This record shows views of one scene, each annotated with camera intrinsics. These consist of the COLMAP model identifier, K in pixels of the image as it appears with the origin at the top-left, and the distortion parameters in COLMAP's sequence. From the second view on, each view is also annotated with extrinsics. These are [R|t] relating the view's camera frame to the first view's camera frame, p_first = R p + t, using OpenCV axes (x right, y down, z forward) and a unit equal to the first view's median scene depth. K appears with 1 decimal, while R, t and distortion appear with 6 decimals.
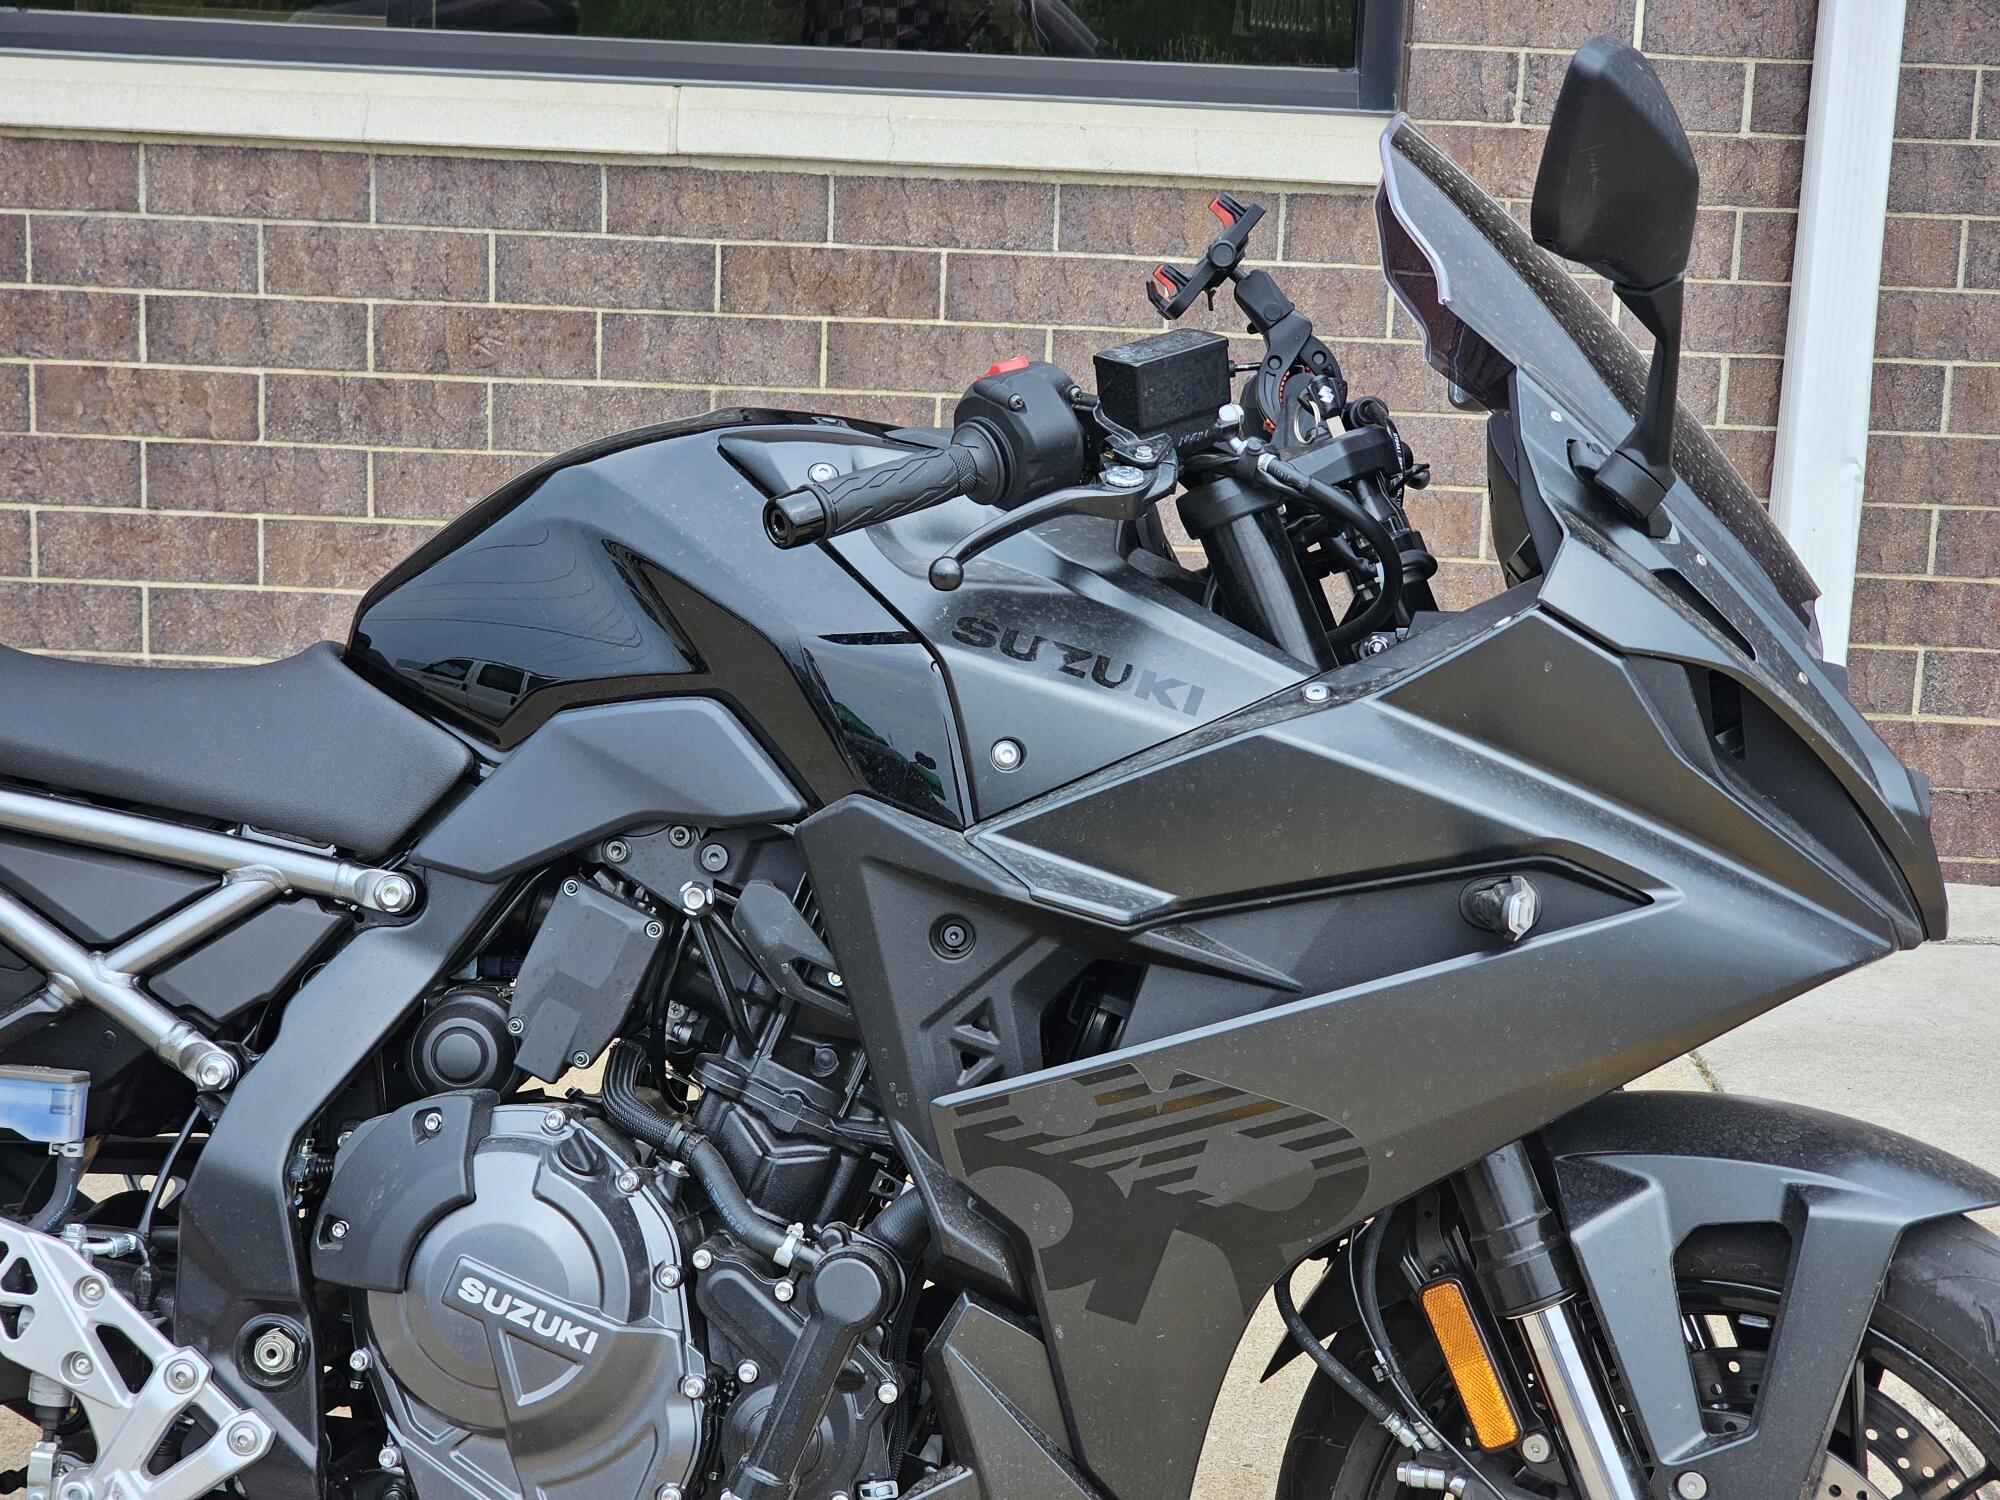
lens RADIAL K [[3745.5, 0, 984.8], [0, 3745.5, 823.8], [0, 0, 1]] dist [0.002543, 0.000000]
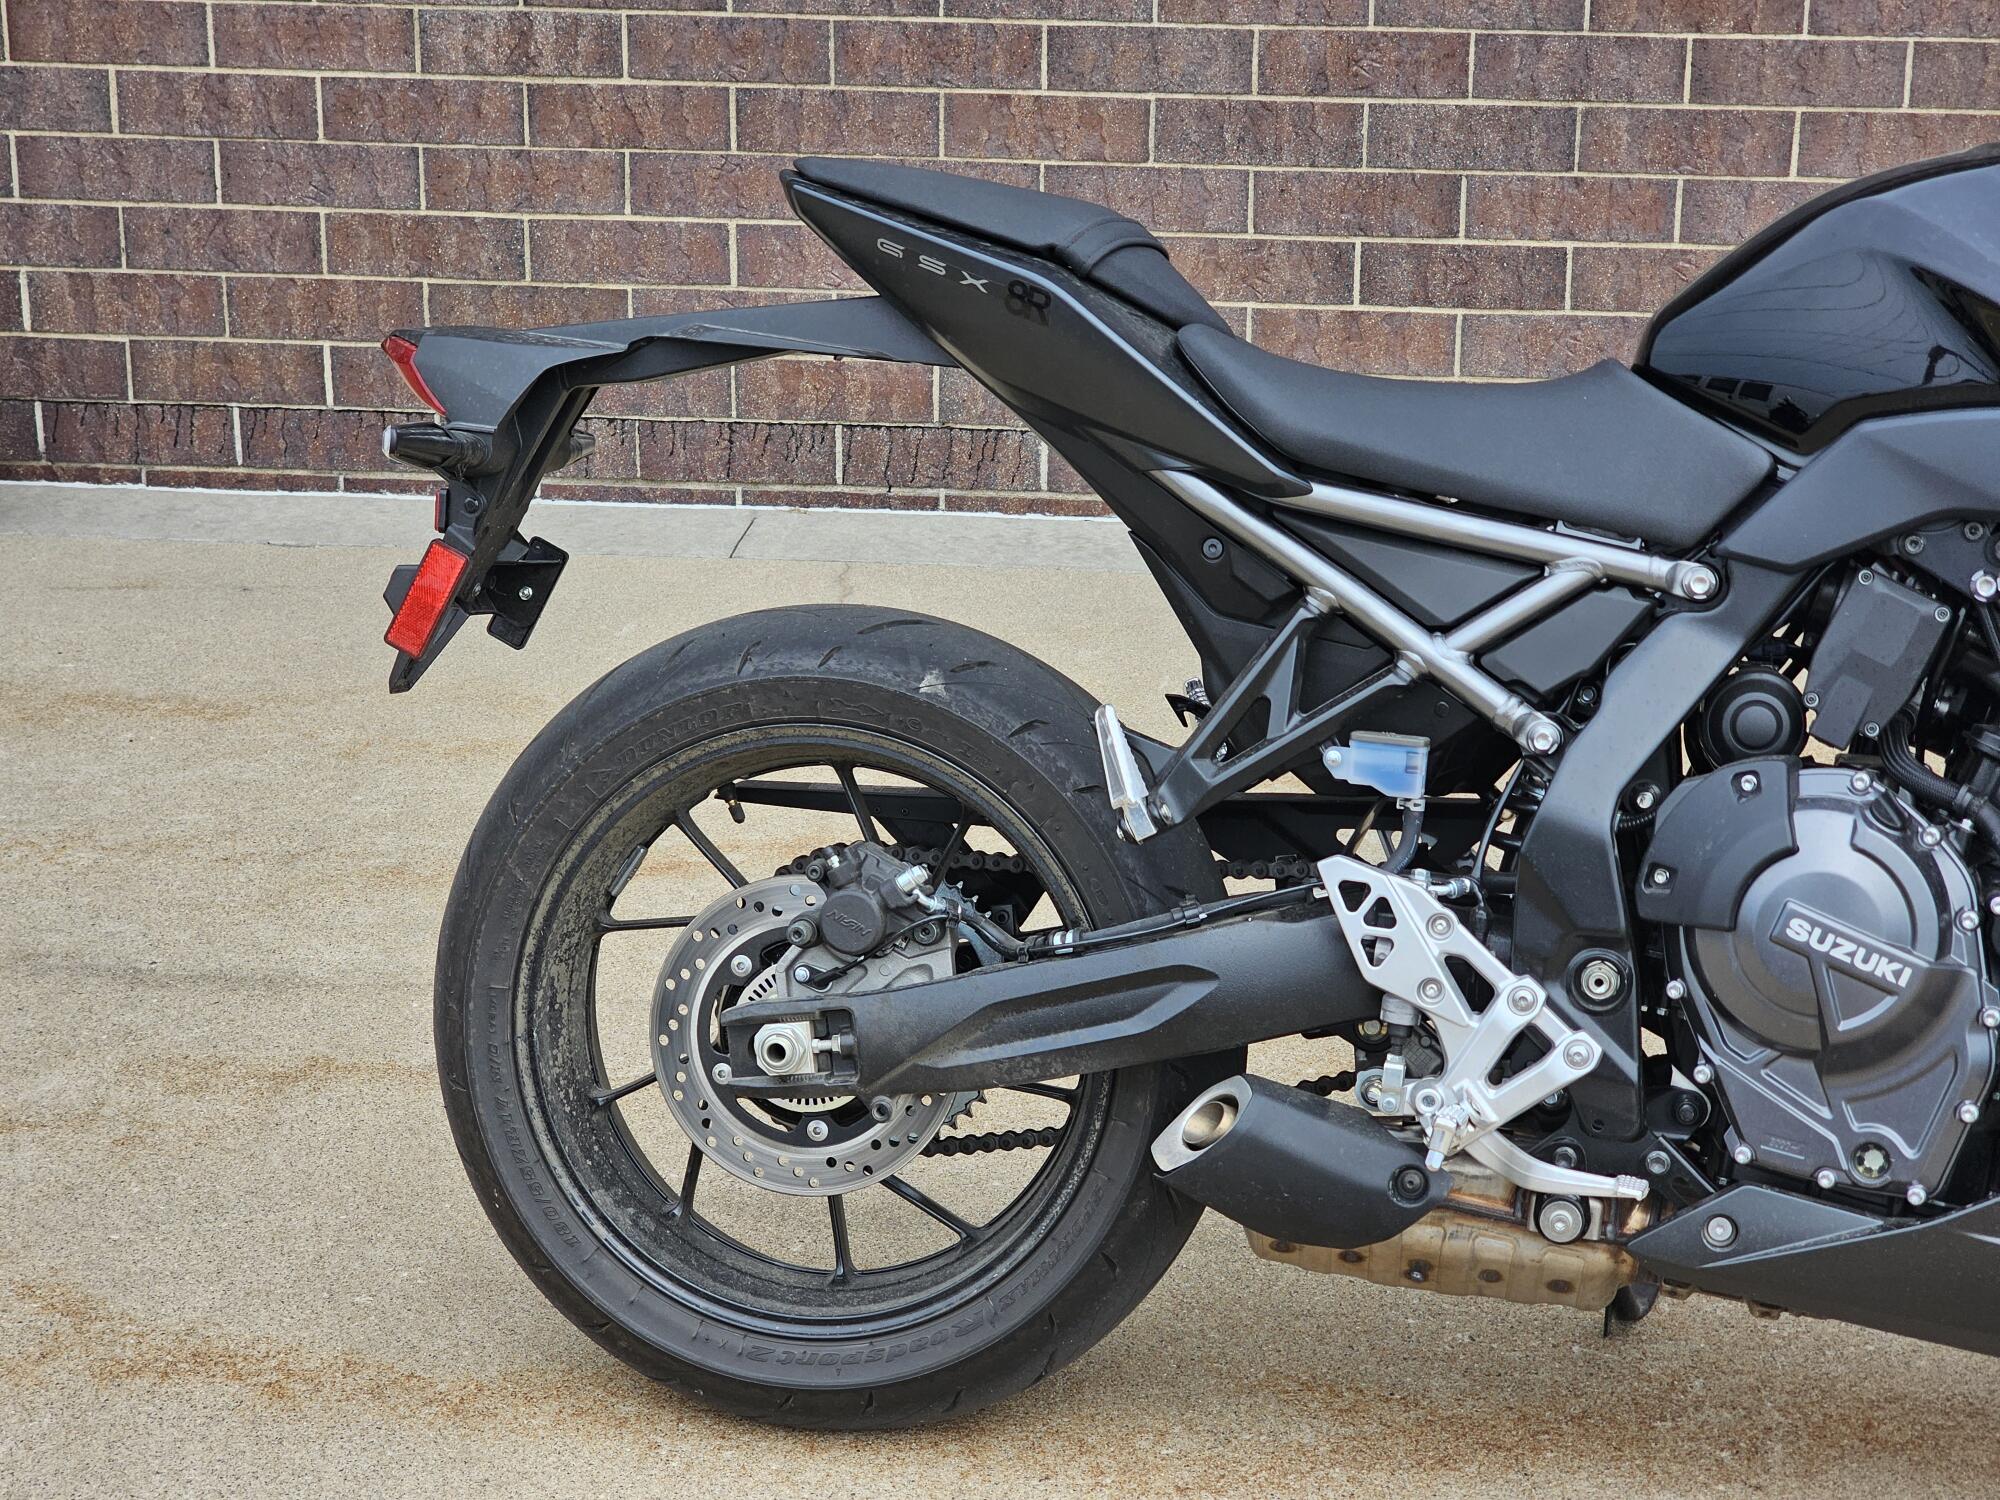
lens RADIAL K [[3745.5, 0, 982.9], [0, 3745.5, 766.5], [0, 0, 1]] dist [0.002543, 0.000000]
pose [[0.990780, 0.007781, -0.135257, -0.220909], [0.000902, 0.997949, 0.064015, 0.001540], [0.135478, -0.063546, 0.988740, -0.154999]]
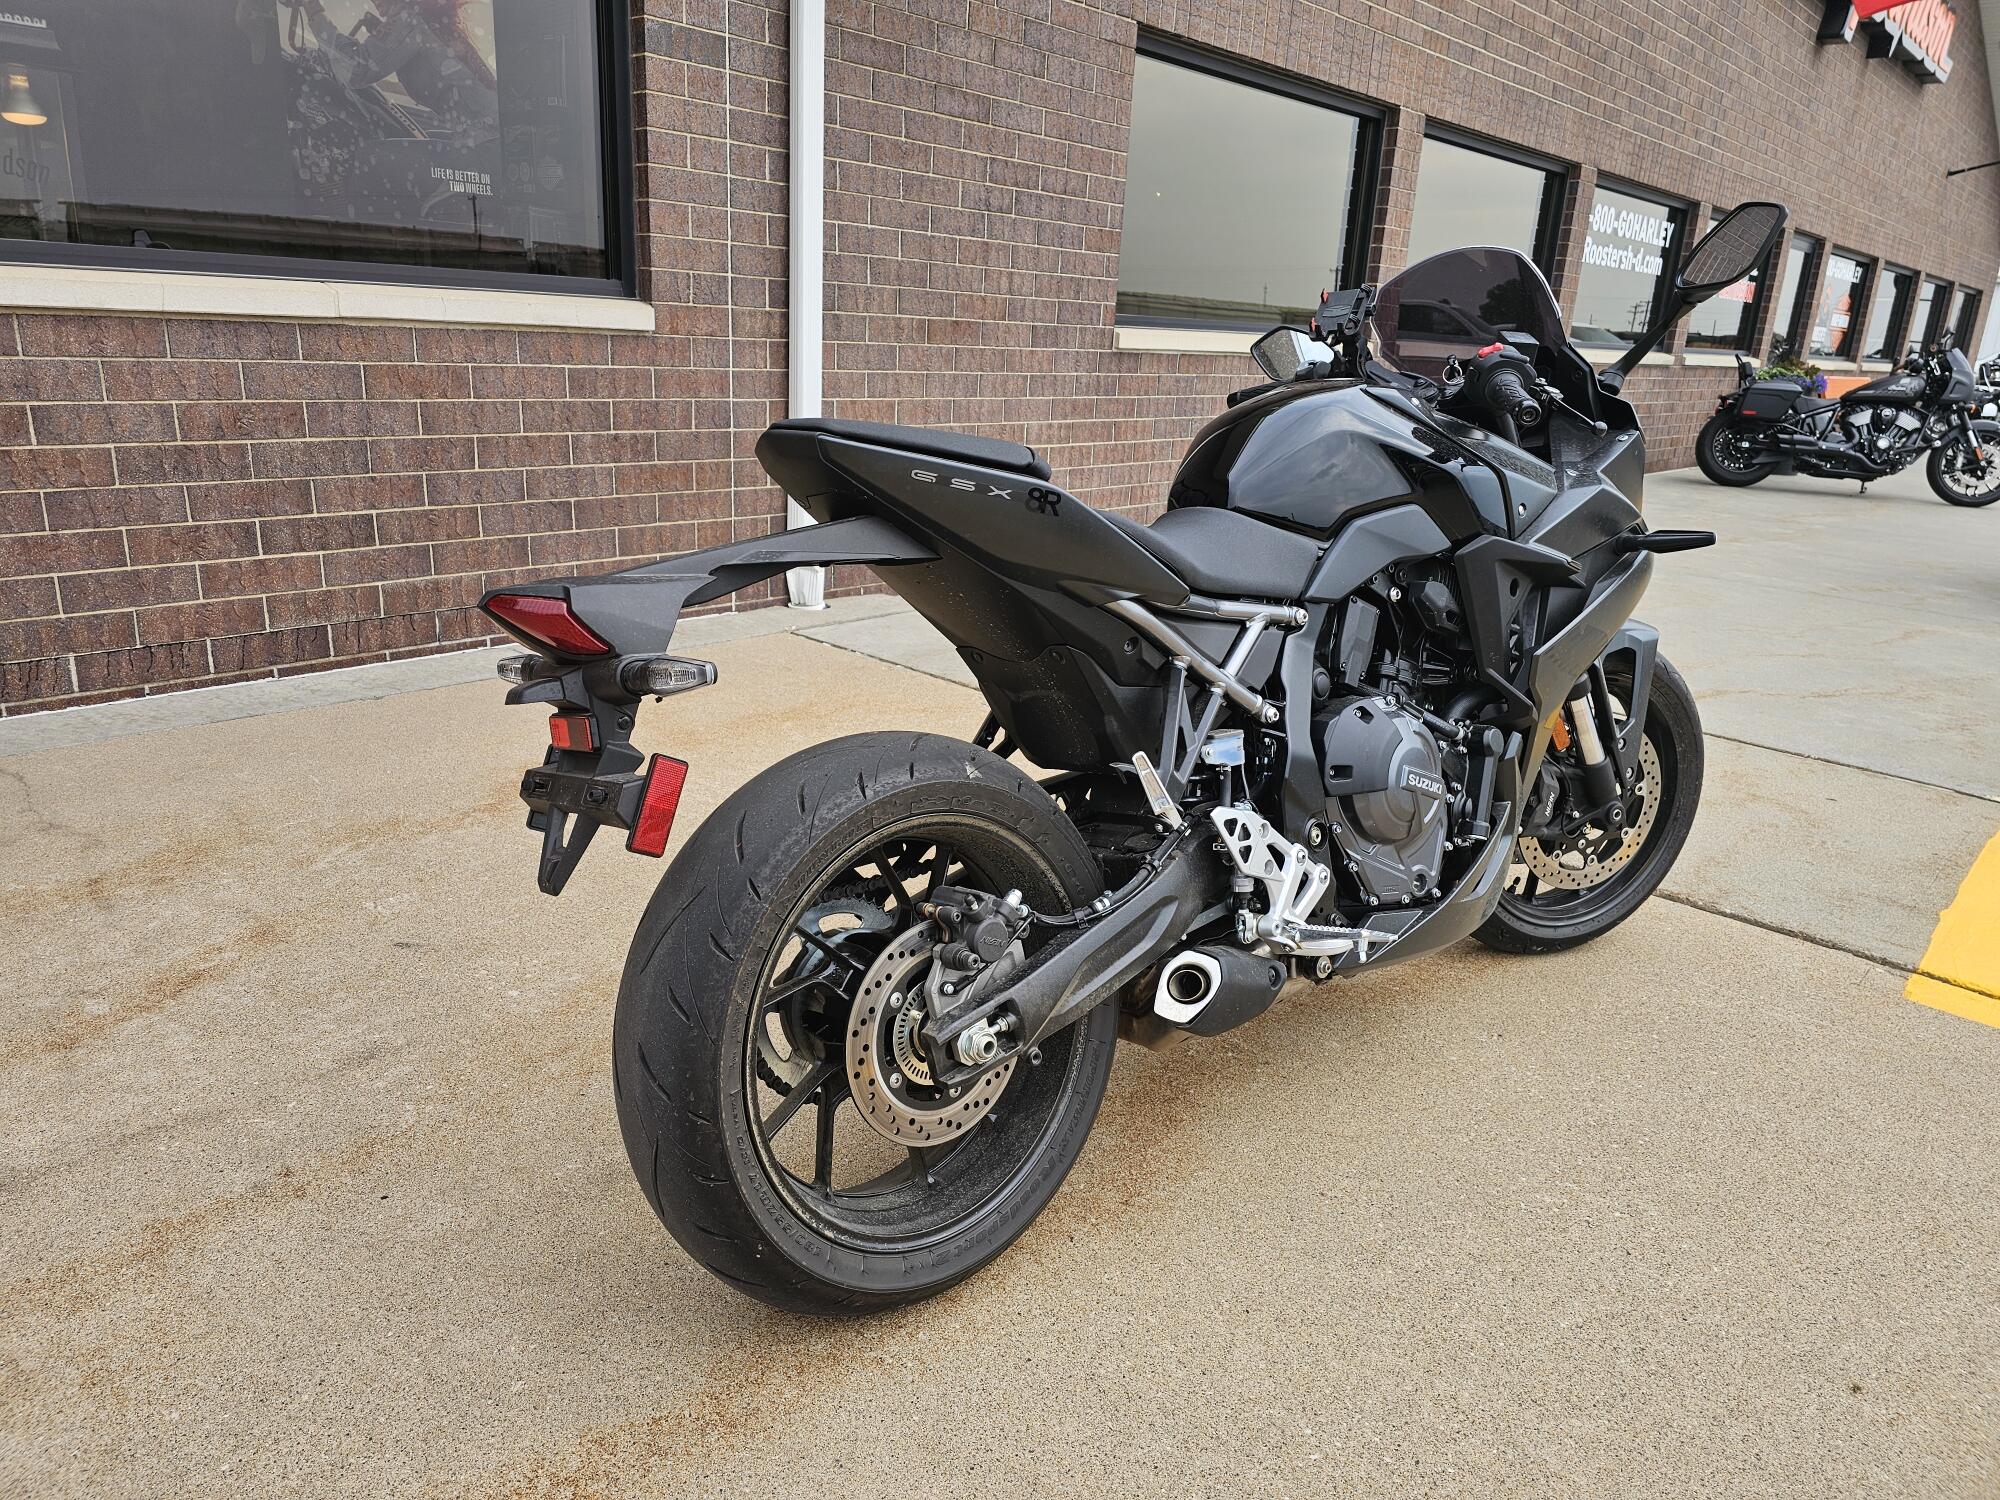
lens RADIAL K [[1336.6, 0, 971.3], [0, 1336.6, 731.3], [0, 0, 1]] dist [0.041376, -0.042799]
pose [[0.704670, -0.215107, 0.676143, -0.829751], [0.147342, 0.976528, 0.157112, -0.066241], [-0.694068, -0.011088, 0.719824, 0.582036]]
